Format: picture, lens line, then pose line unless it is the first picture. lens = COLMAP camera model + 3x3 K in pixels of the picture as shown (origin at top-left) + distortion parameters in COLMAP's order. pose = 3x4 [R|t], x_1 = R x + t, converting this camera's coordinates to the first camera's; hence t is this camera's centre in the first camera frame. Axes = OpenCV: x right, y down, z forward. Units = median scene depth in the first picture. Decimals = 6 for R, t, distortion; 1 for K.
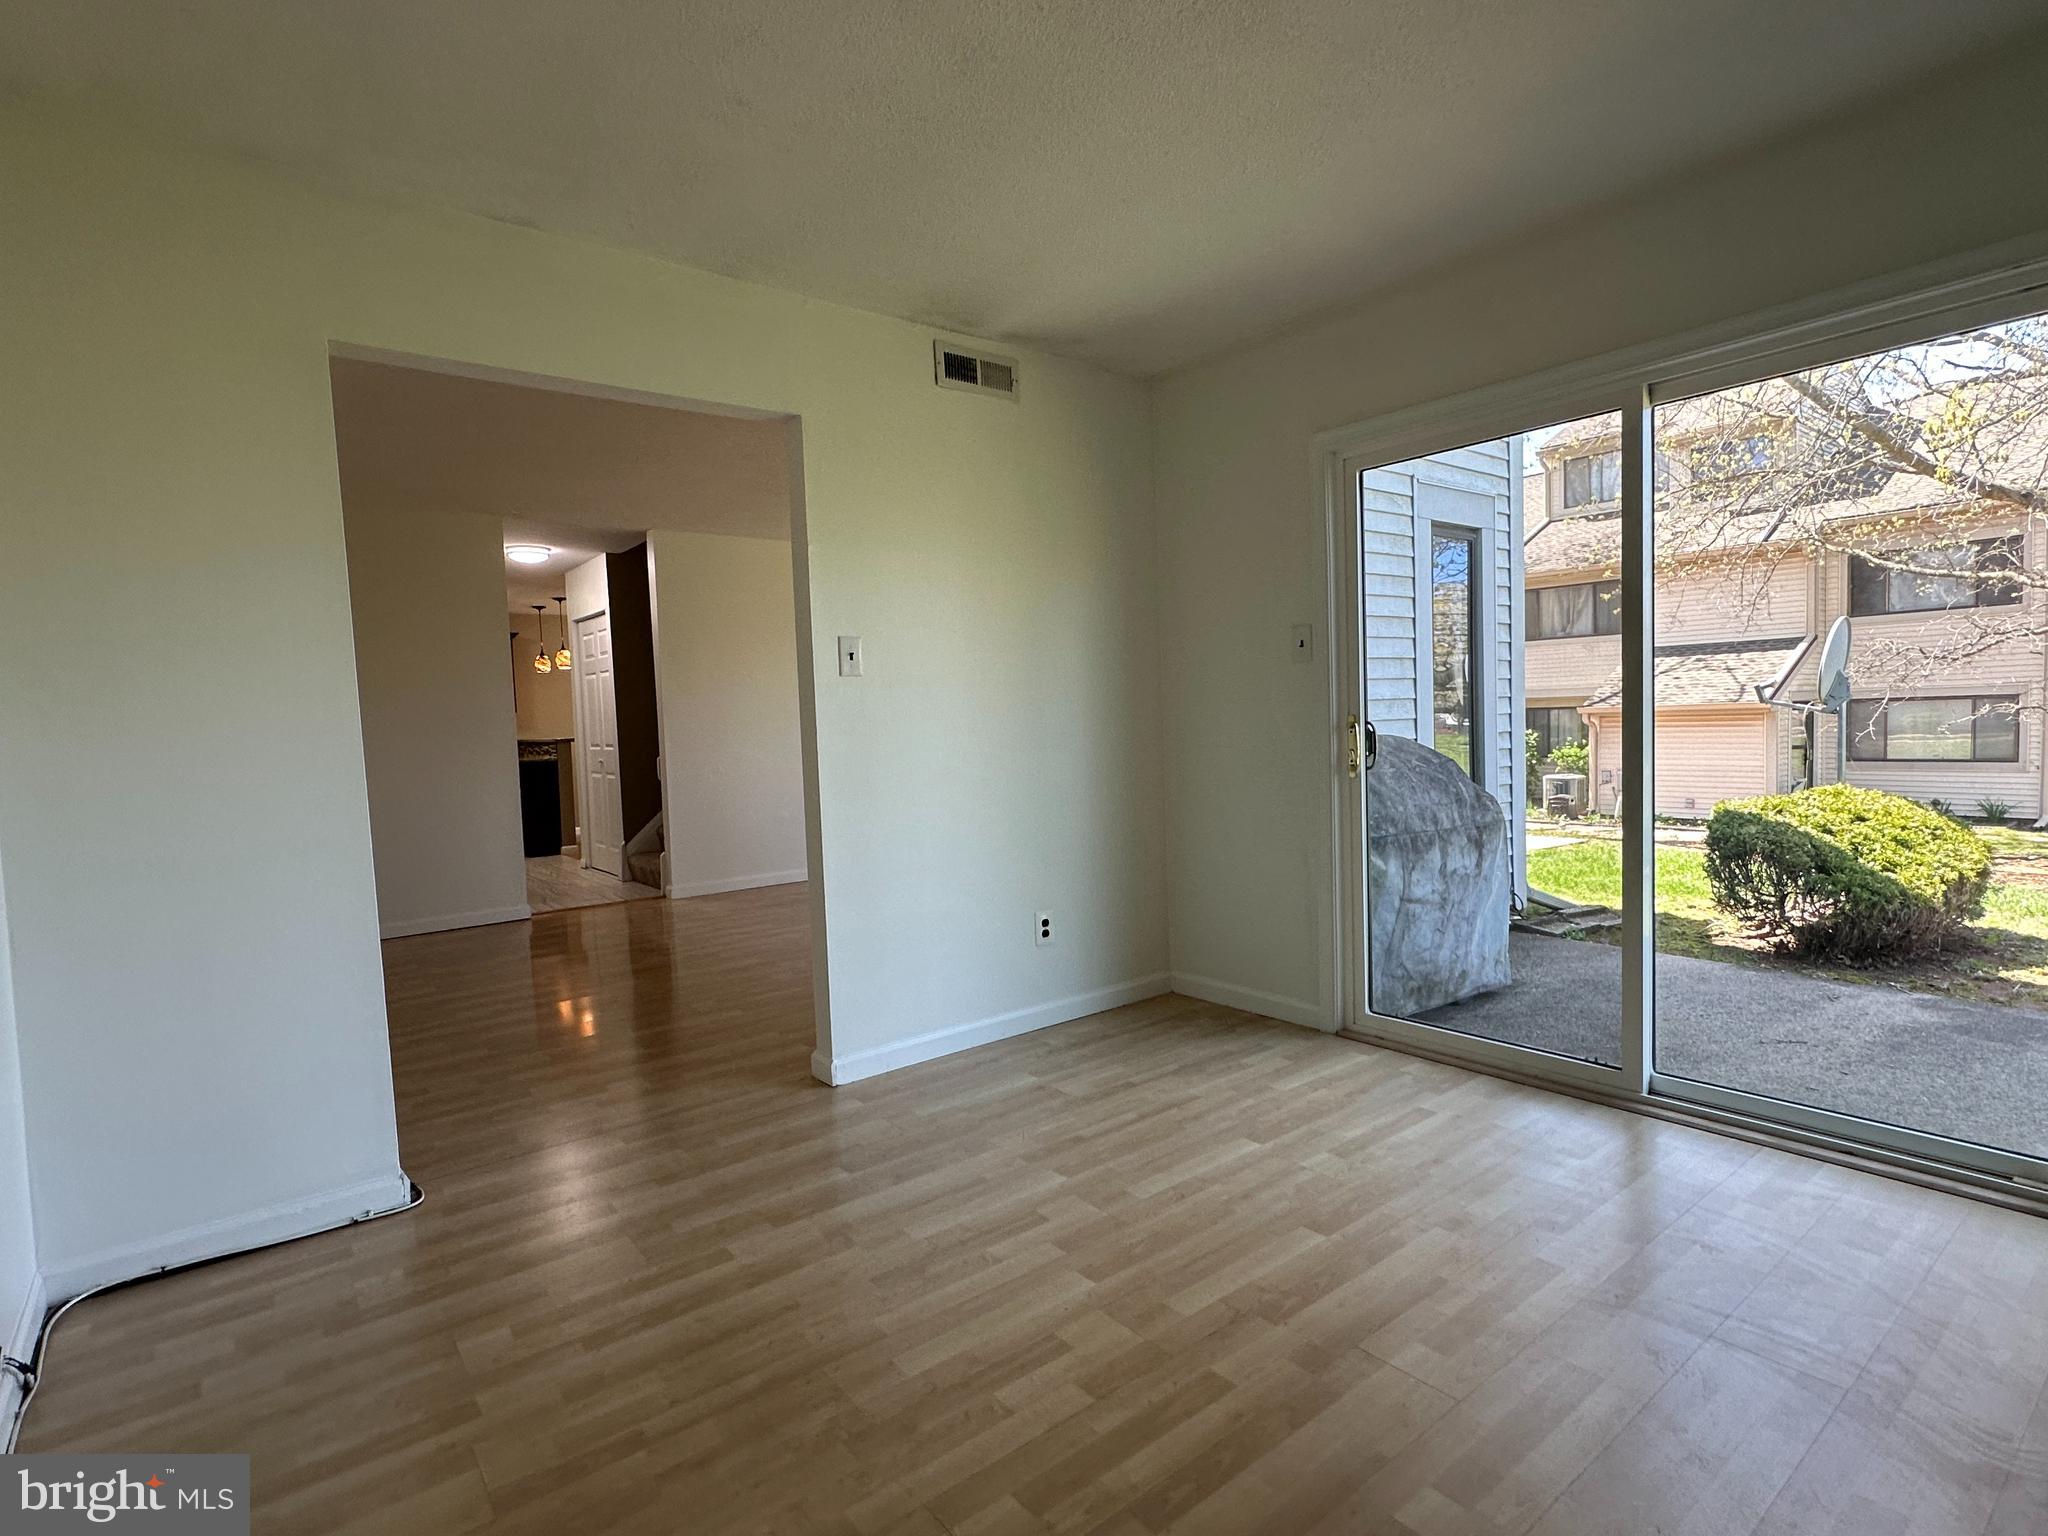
lens RADIAL K [[1029.2, 0, 1014.6], [0, 1029.2, 767.1], [0, 0, 1]] dist [0.000816, 0.000326]
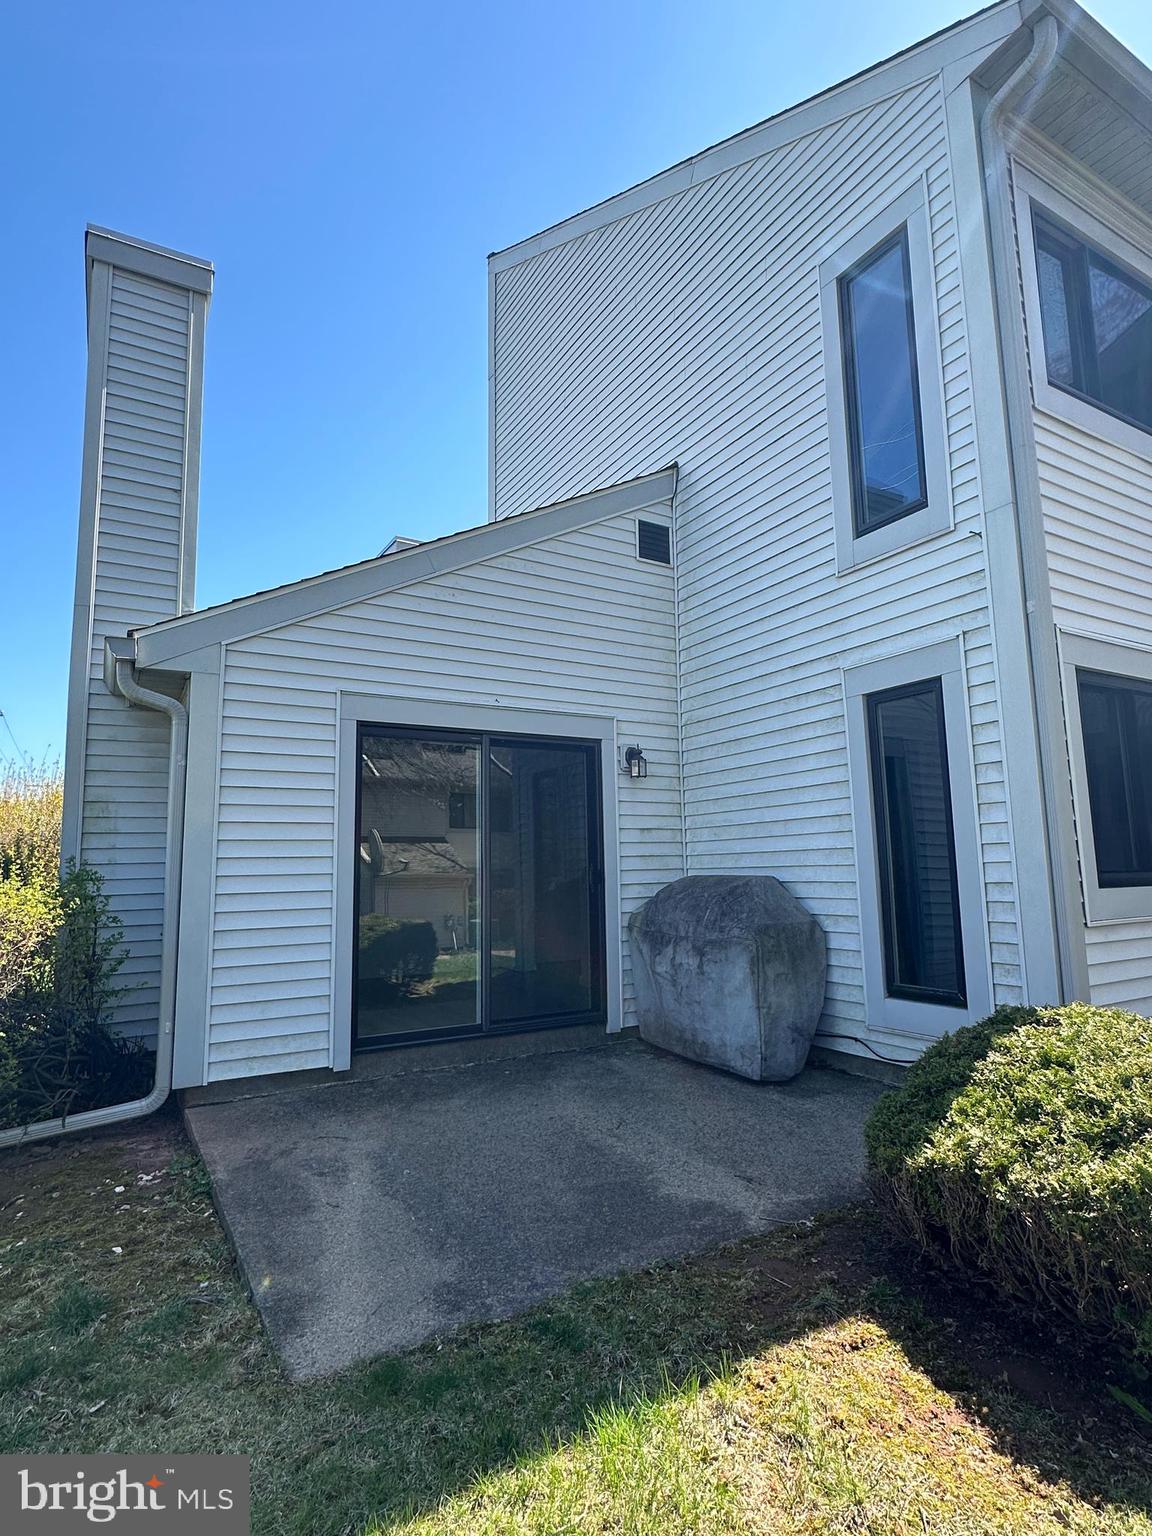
lens RADIAL K [[798.8, 0, 583.3], [0, 798.8, 760.1], [0, 0, 1]] dist [-0.001243, -0.000872]
pose [[-0.117307, -0.095843, -0.988460, 2.313676], [-0.025599, 0.995293, -0.093467, -0.125771], [0.992766, 0.014339, -0.119208, 1.371781]]
